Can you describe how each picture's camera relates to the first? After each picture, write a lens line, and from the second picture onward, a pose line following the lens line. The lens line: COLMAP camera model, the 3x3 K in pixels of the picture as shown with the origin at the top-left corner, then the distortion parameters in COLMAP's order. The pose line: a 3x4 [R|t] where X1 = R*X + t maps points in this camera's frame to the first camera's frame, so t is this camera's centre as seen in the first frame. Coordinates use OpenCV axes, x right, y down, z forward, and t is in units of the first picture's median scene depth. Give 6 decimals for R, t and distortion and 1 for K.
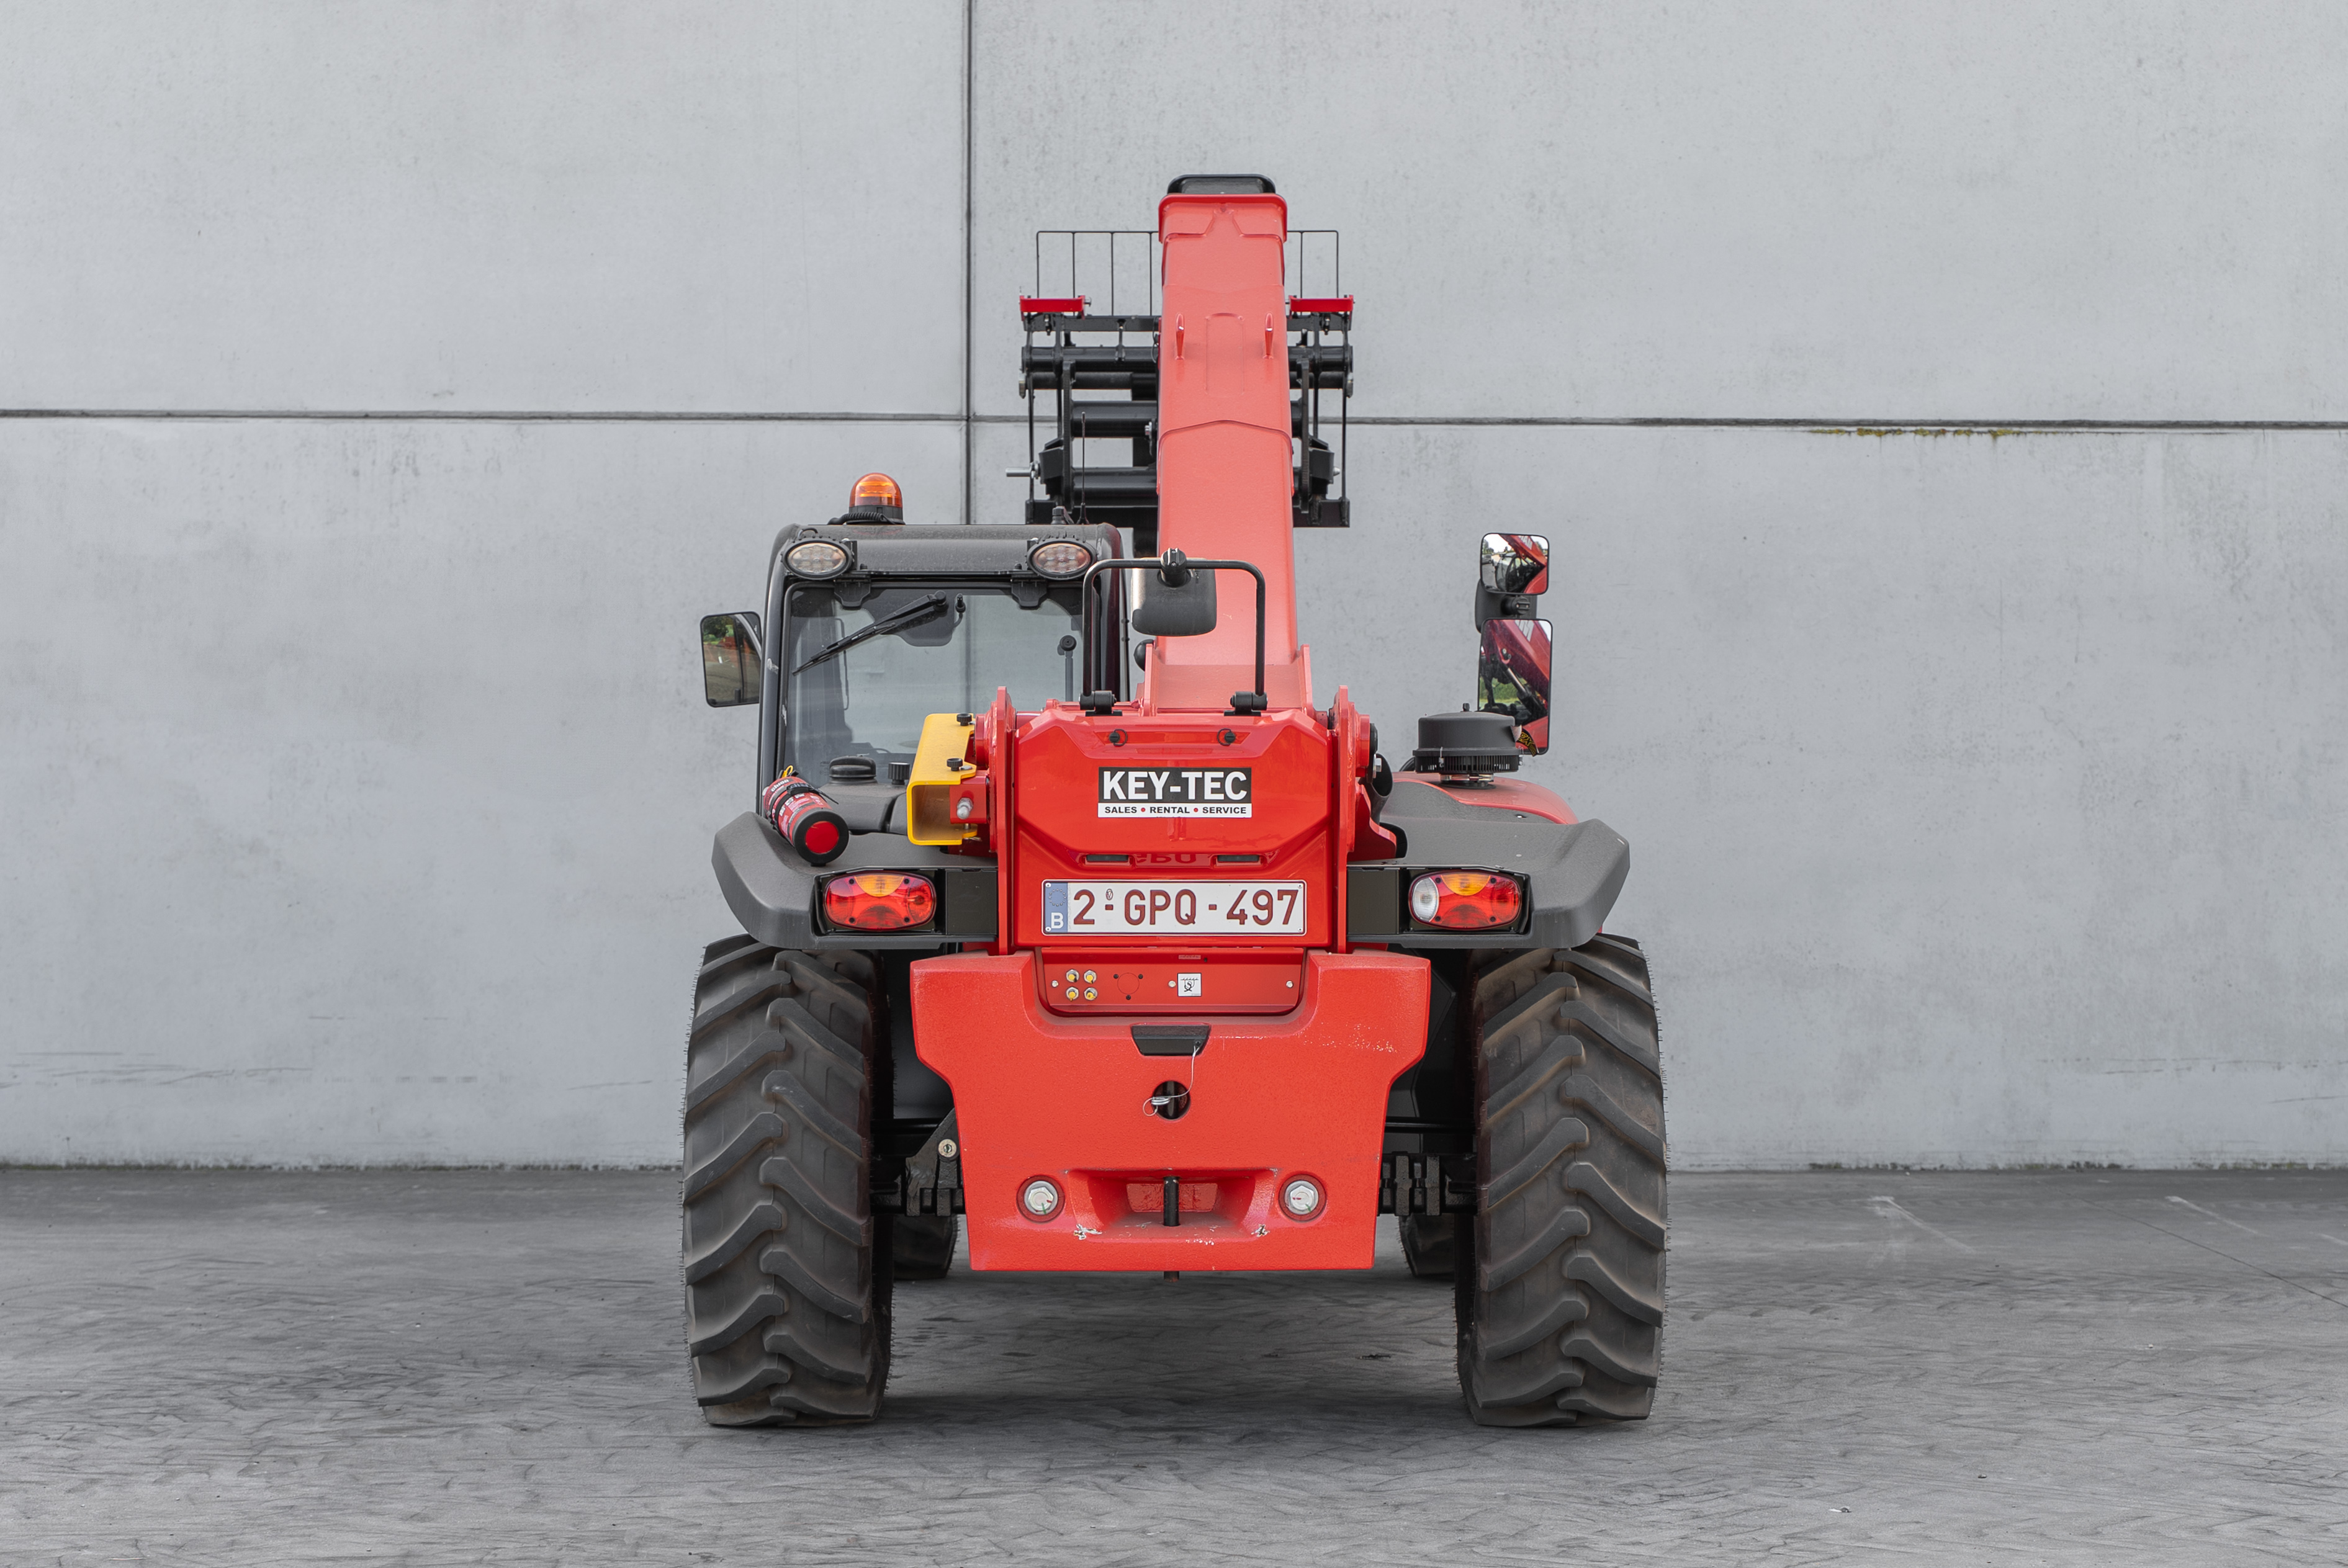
lens RADIAL K [[4396.6, 0, 1160.4], [0, 4396.6, 819.7], [0, 0, 1]] dist [0.006881, -0.076844]
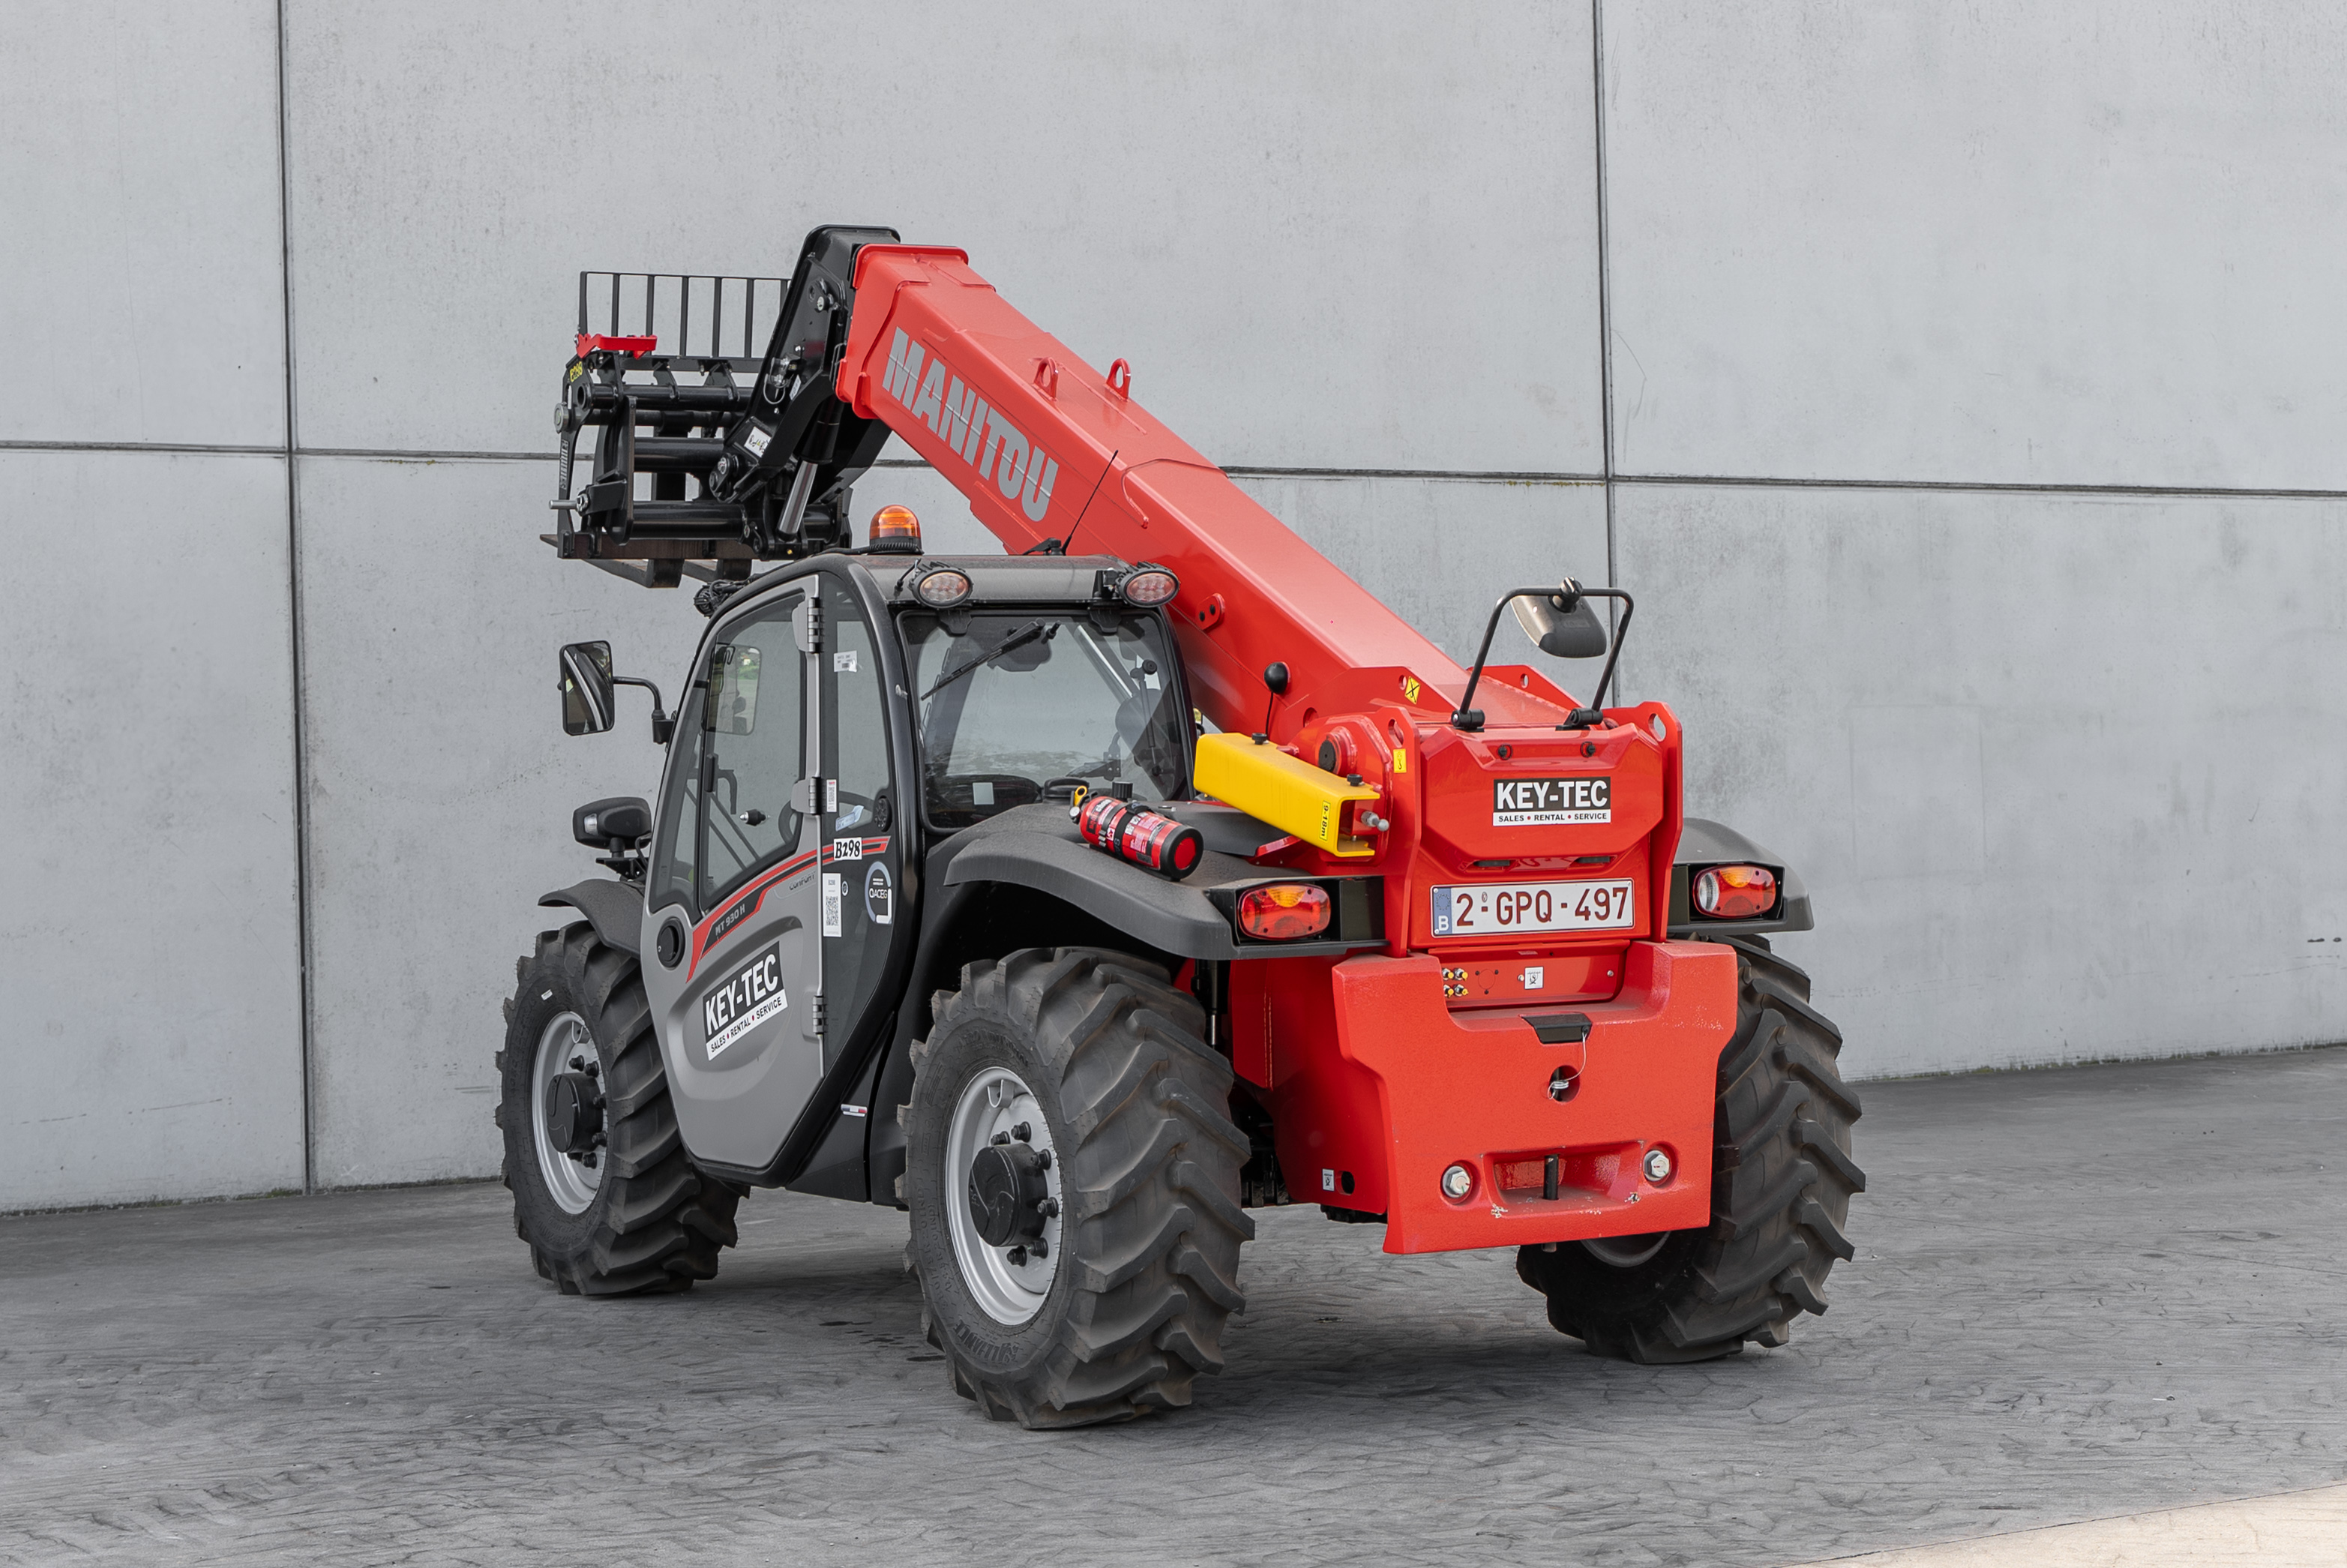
lens RADIAL K [[4071.0, 0, 1010.8], [0, 4071.0, 760.3], [0, 0, 1]] dist [0.009156, -0.051872]
pose [[0.889526, -0.020196, 0.456439, -0.571607], [0.028347, 0.999537, -0.011018, -0.008905], [-0.456005, 0.022740, 0.889687, 0.161548]]
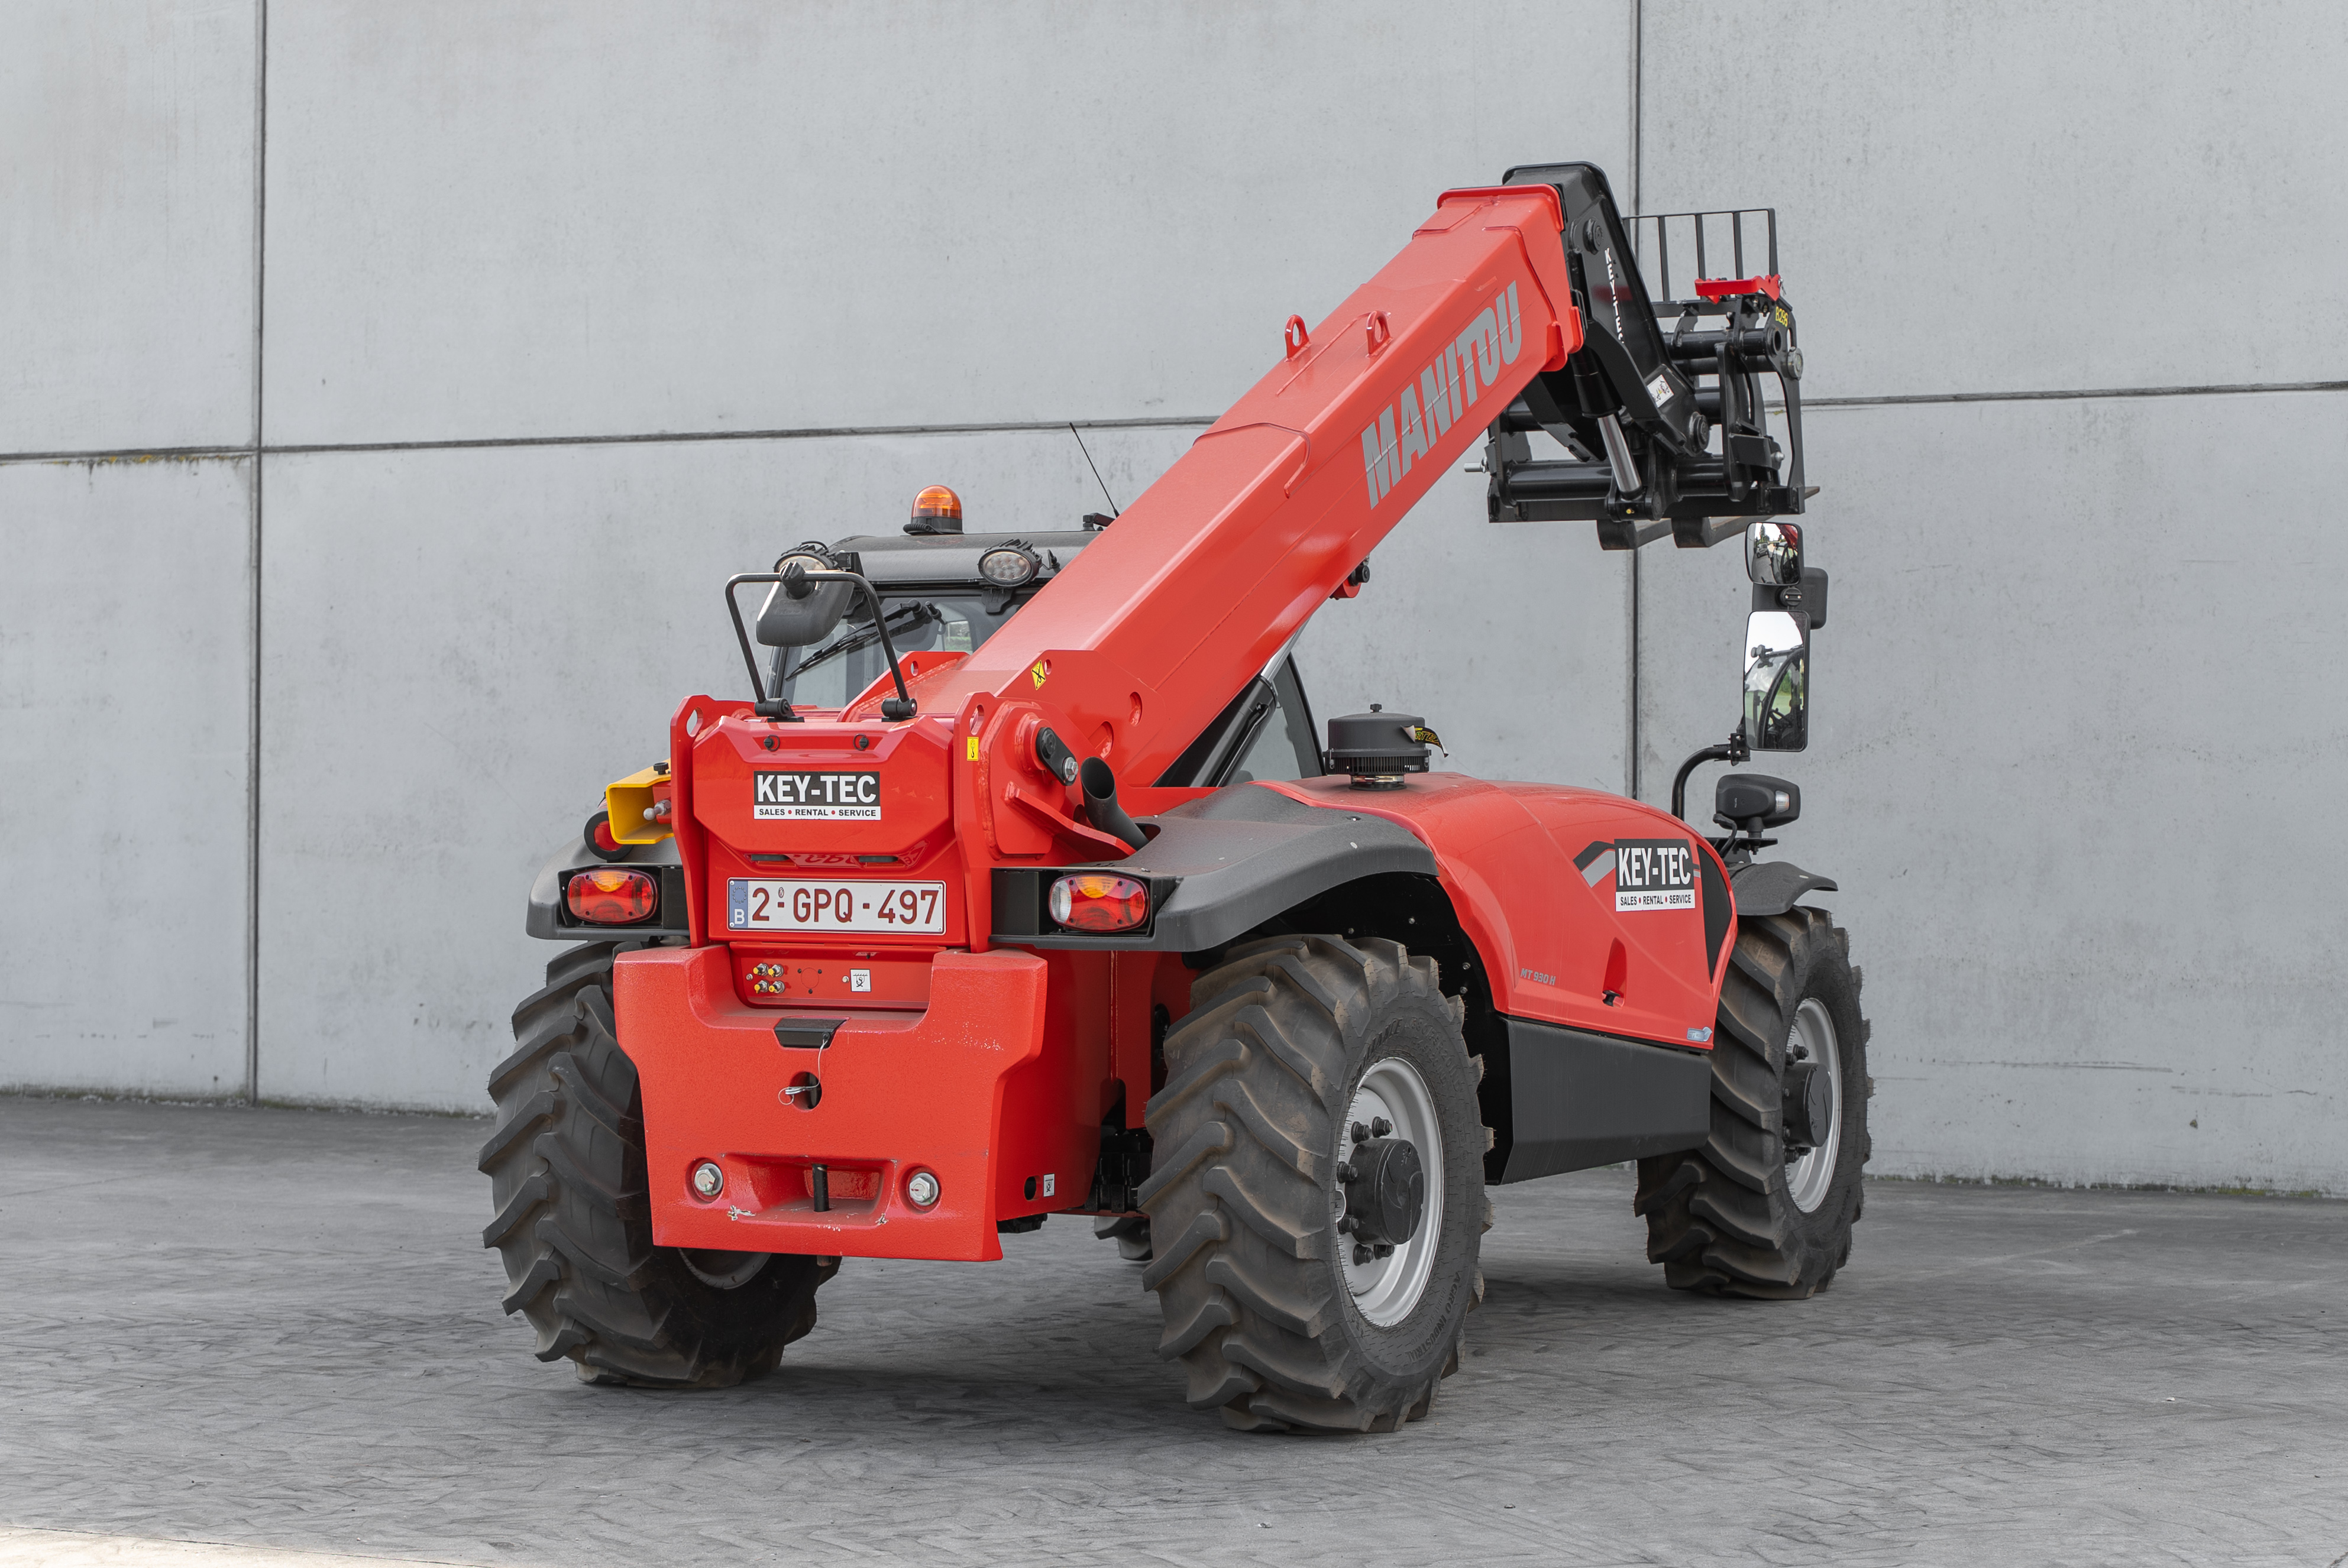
lens RADIAL K [[4541.9, 0, 1179.4], [0, 4541.9, 756.6], [0, 0, 1]] dist [0.029763, -0.242546]
pose [[0.898030, -0.000279, -0.439934, 0.550169], [-0.003947, 0.999954, -0.008689, -0.006356], [0.439917, 0.009540, 0.897988, 0.068958]]
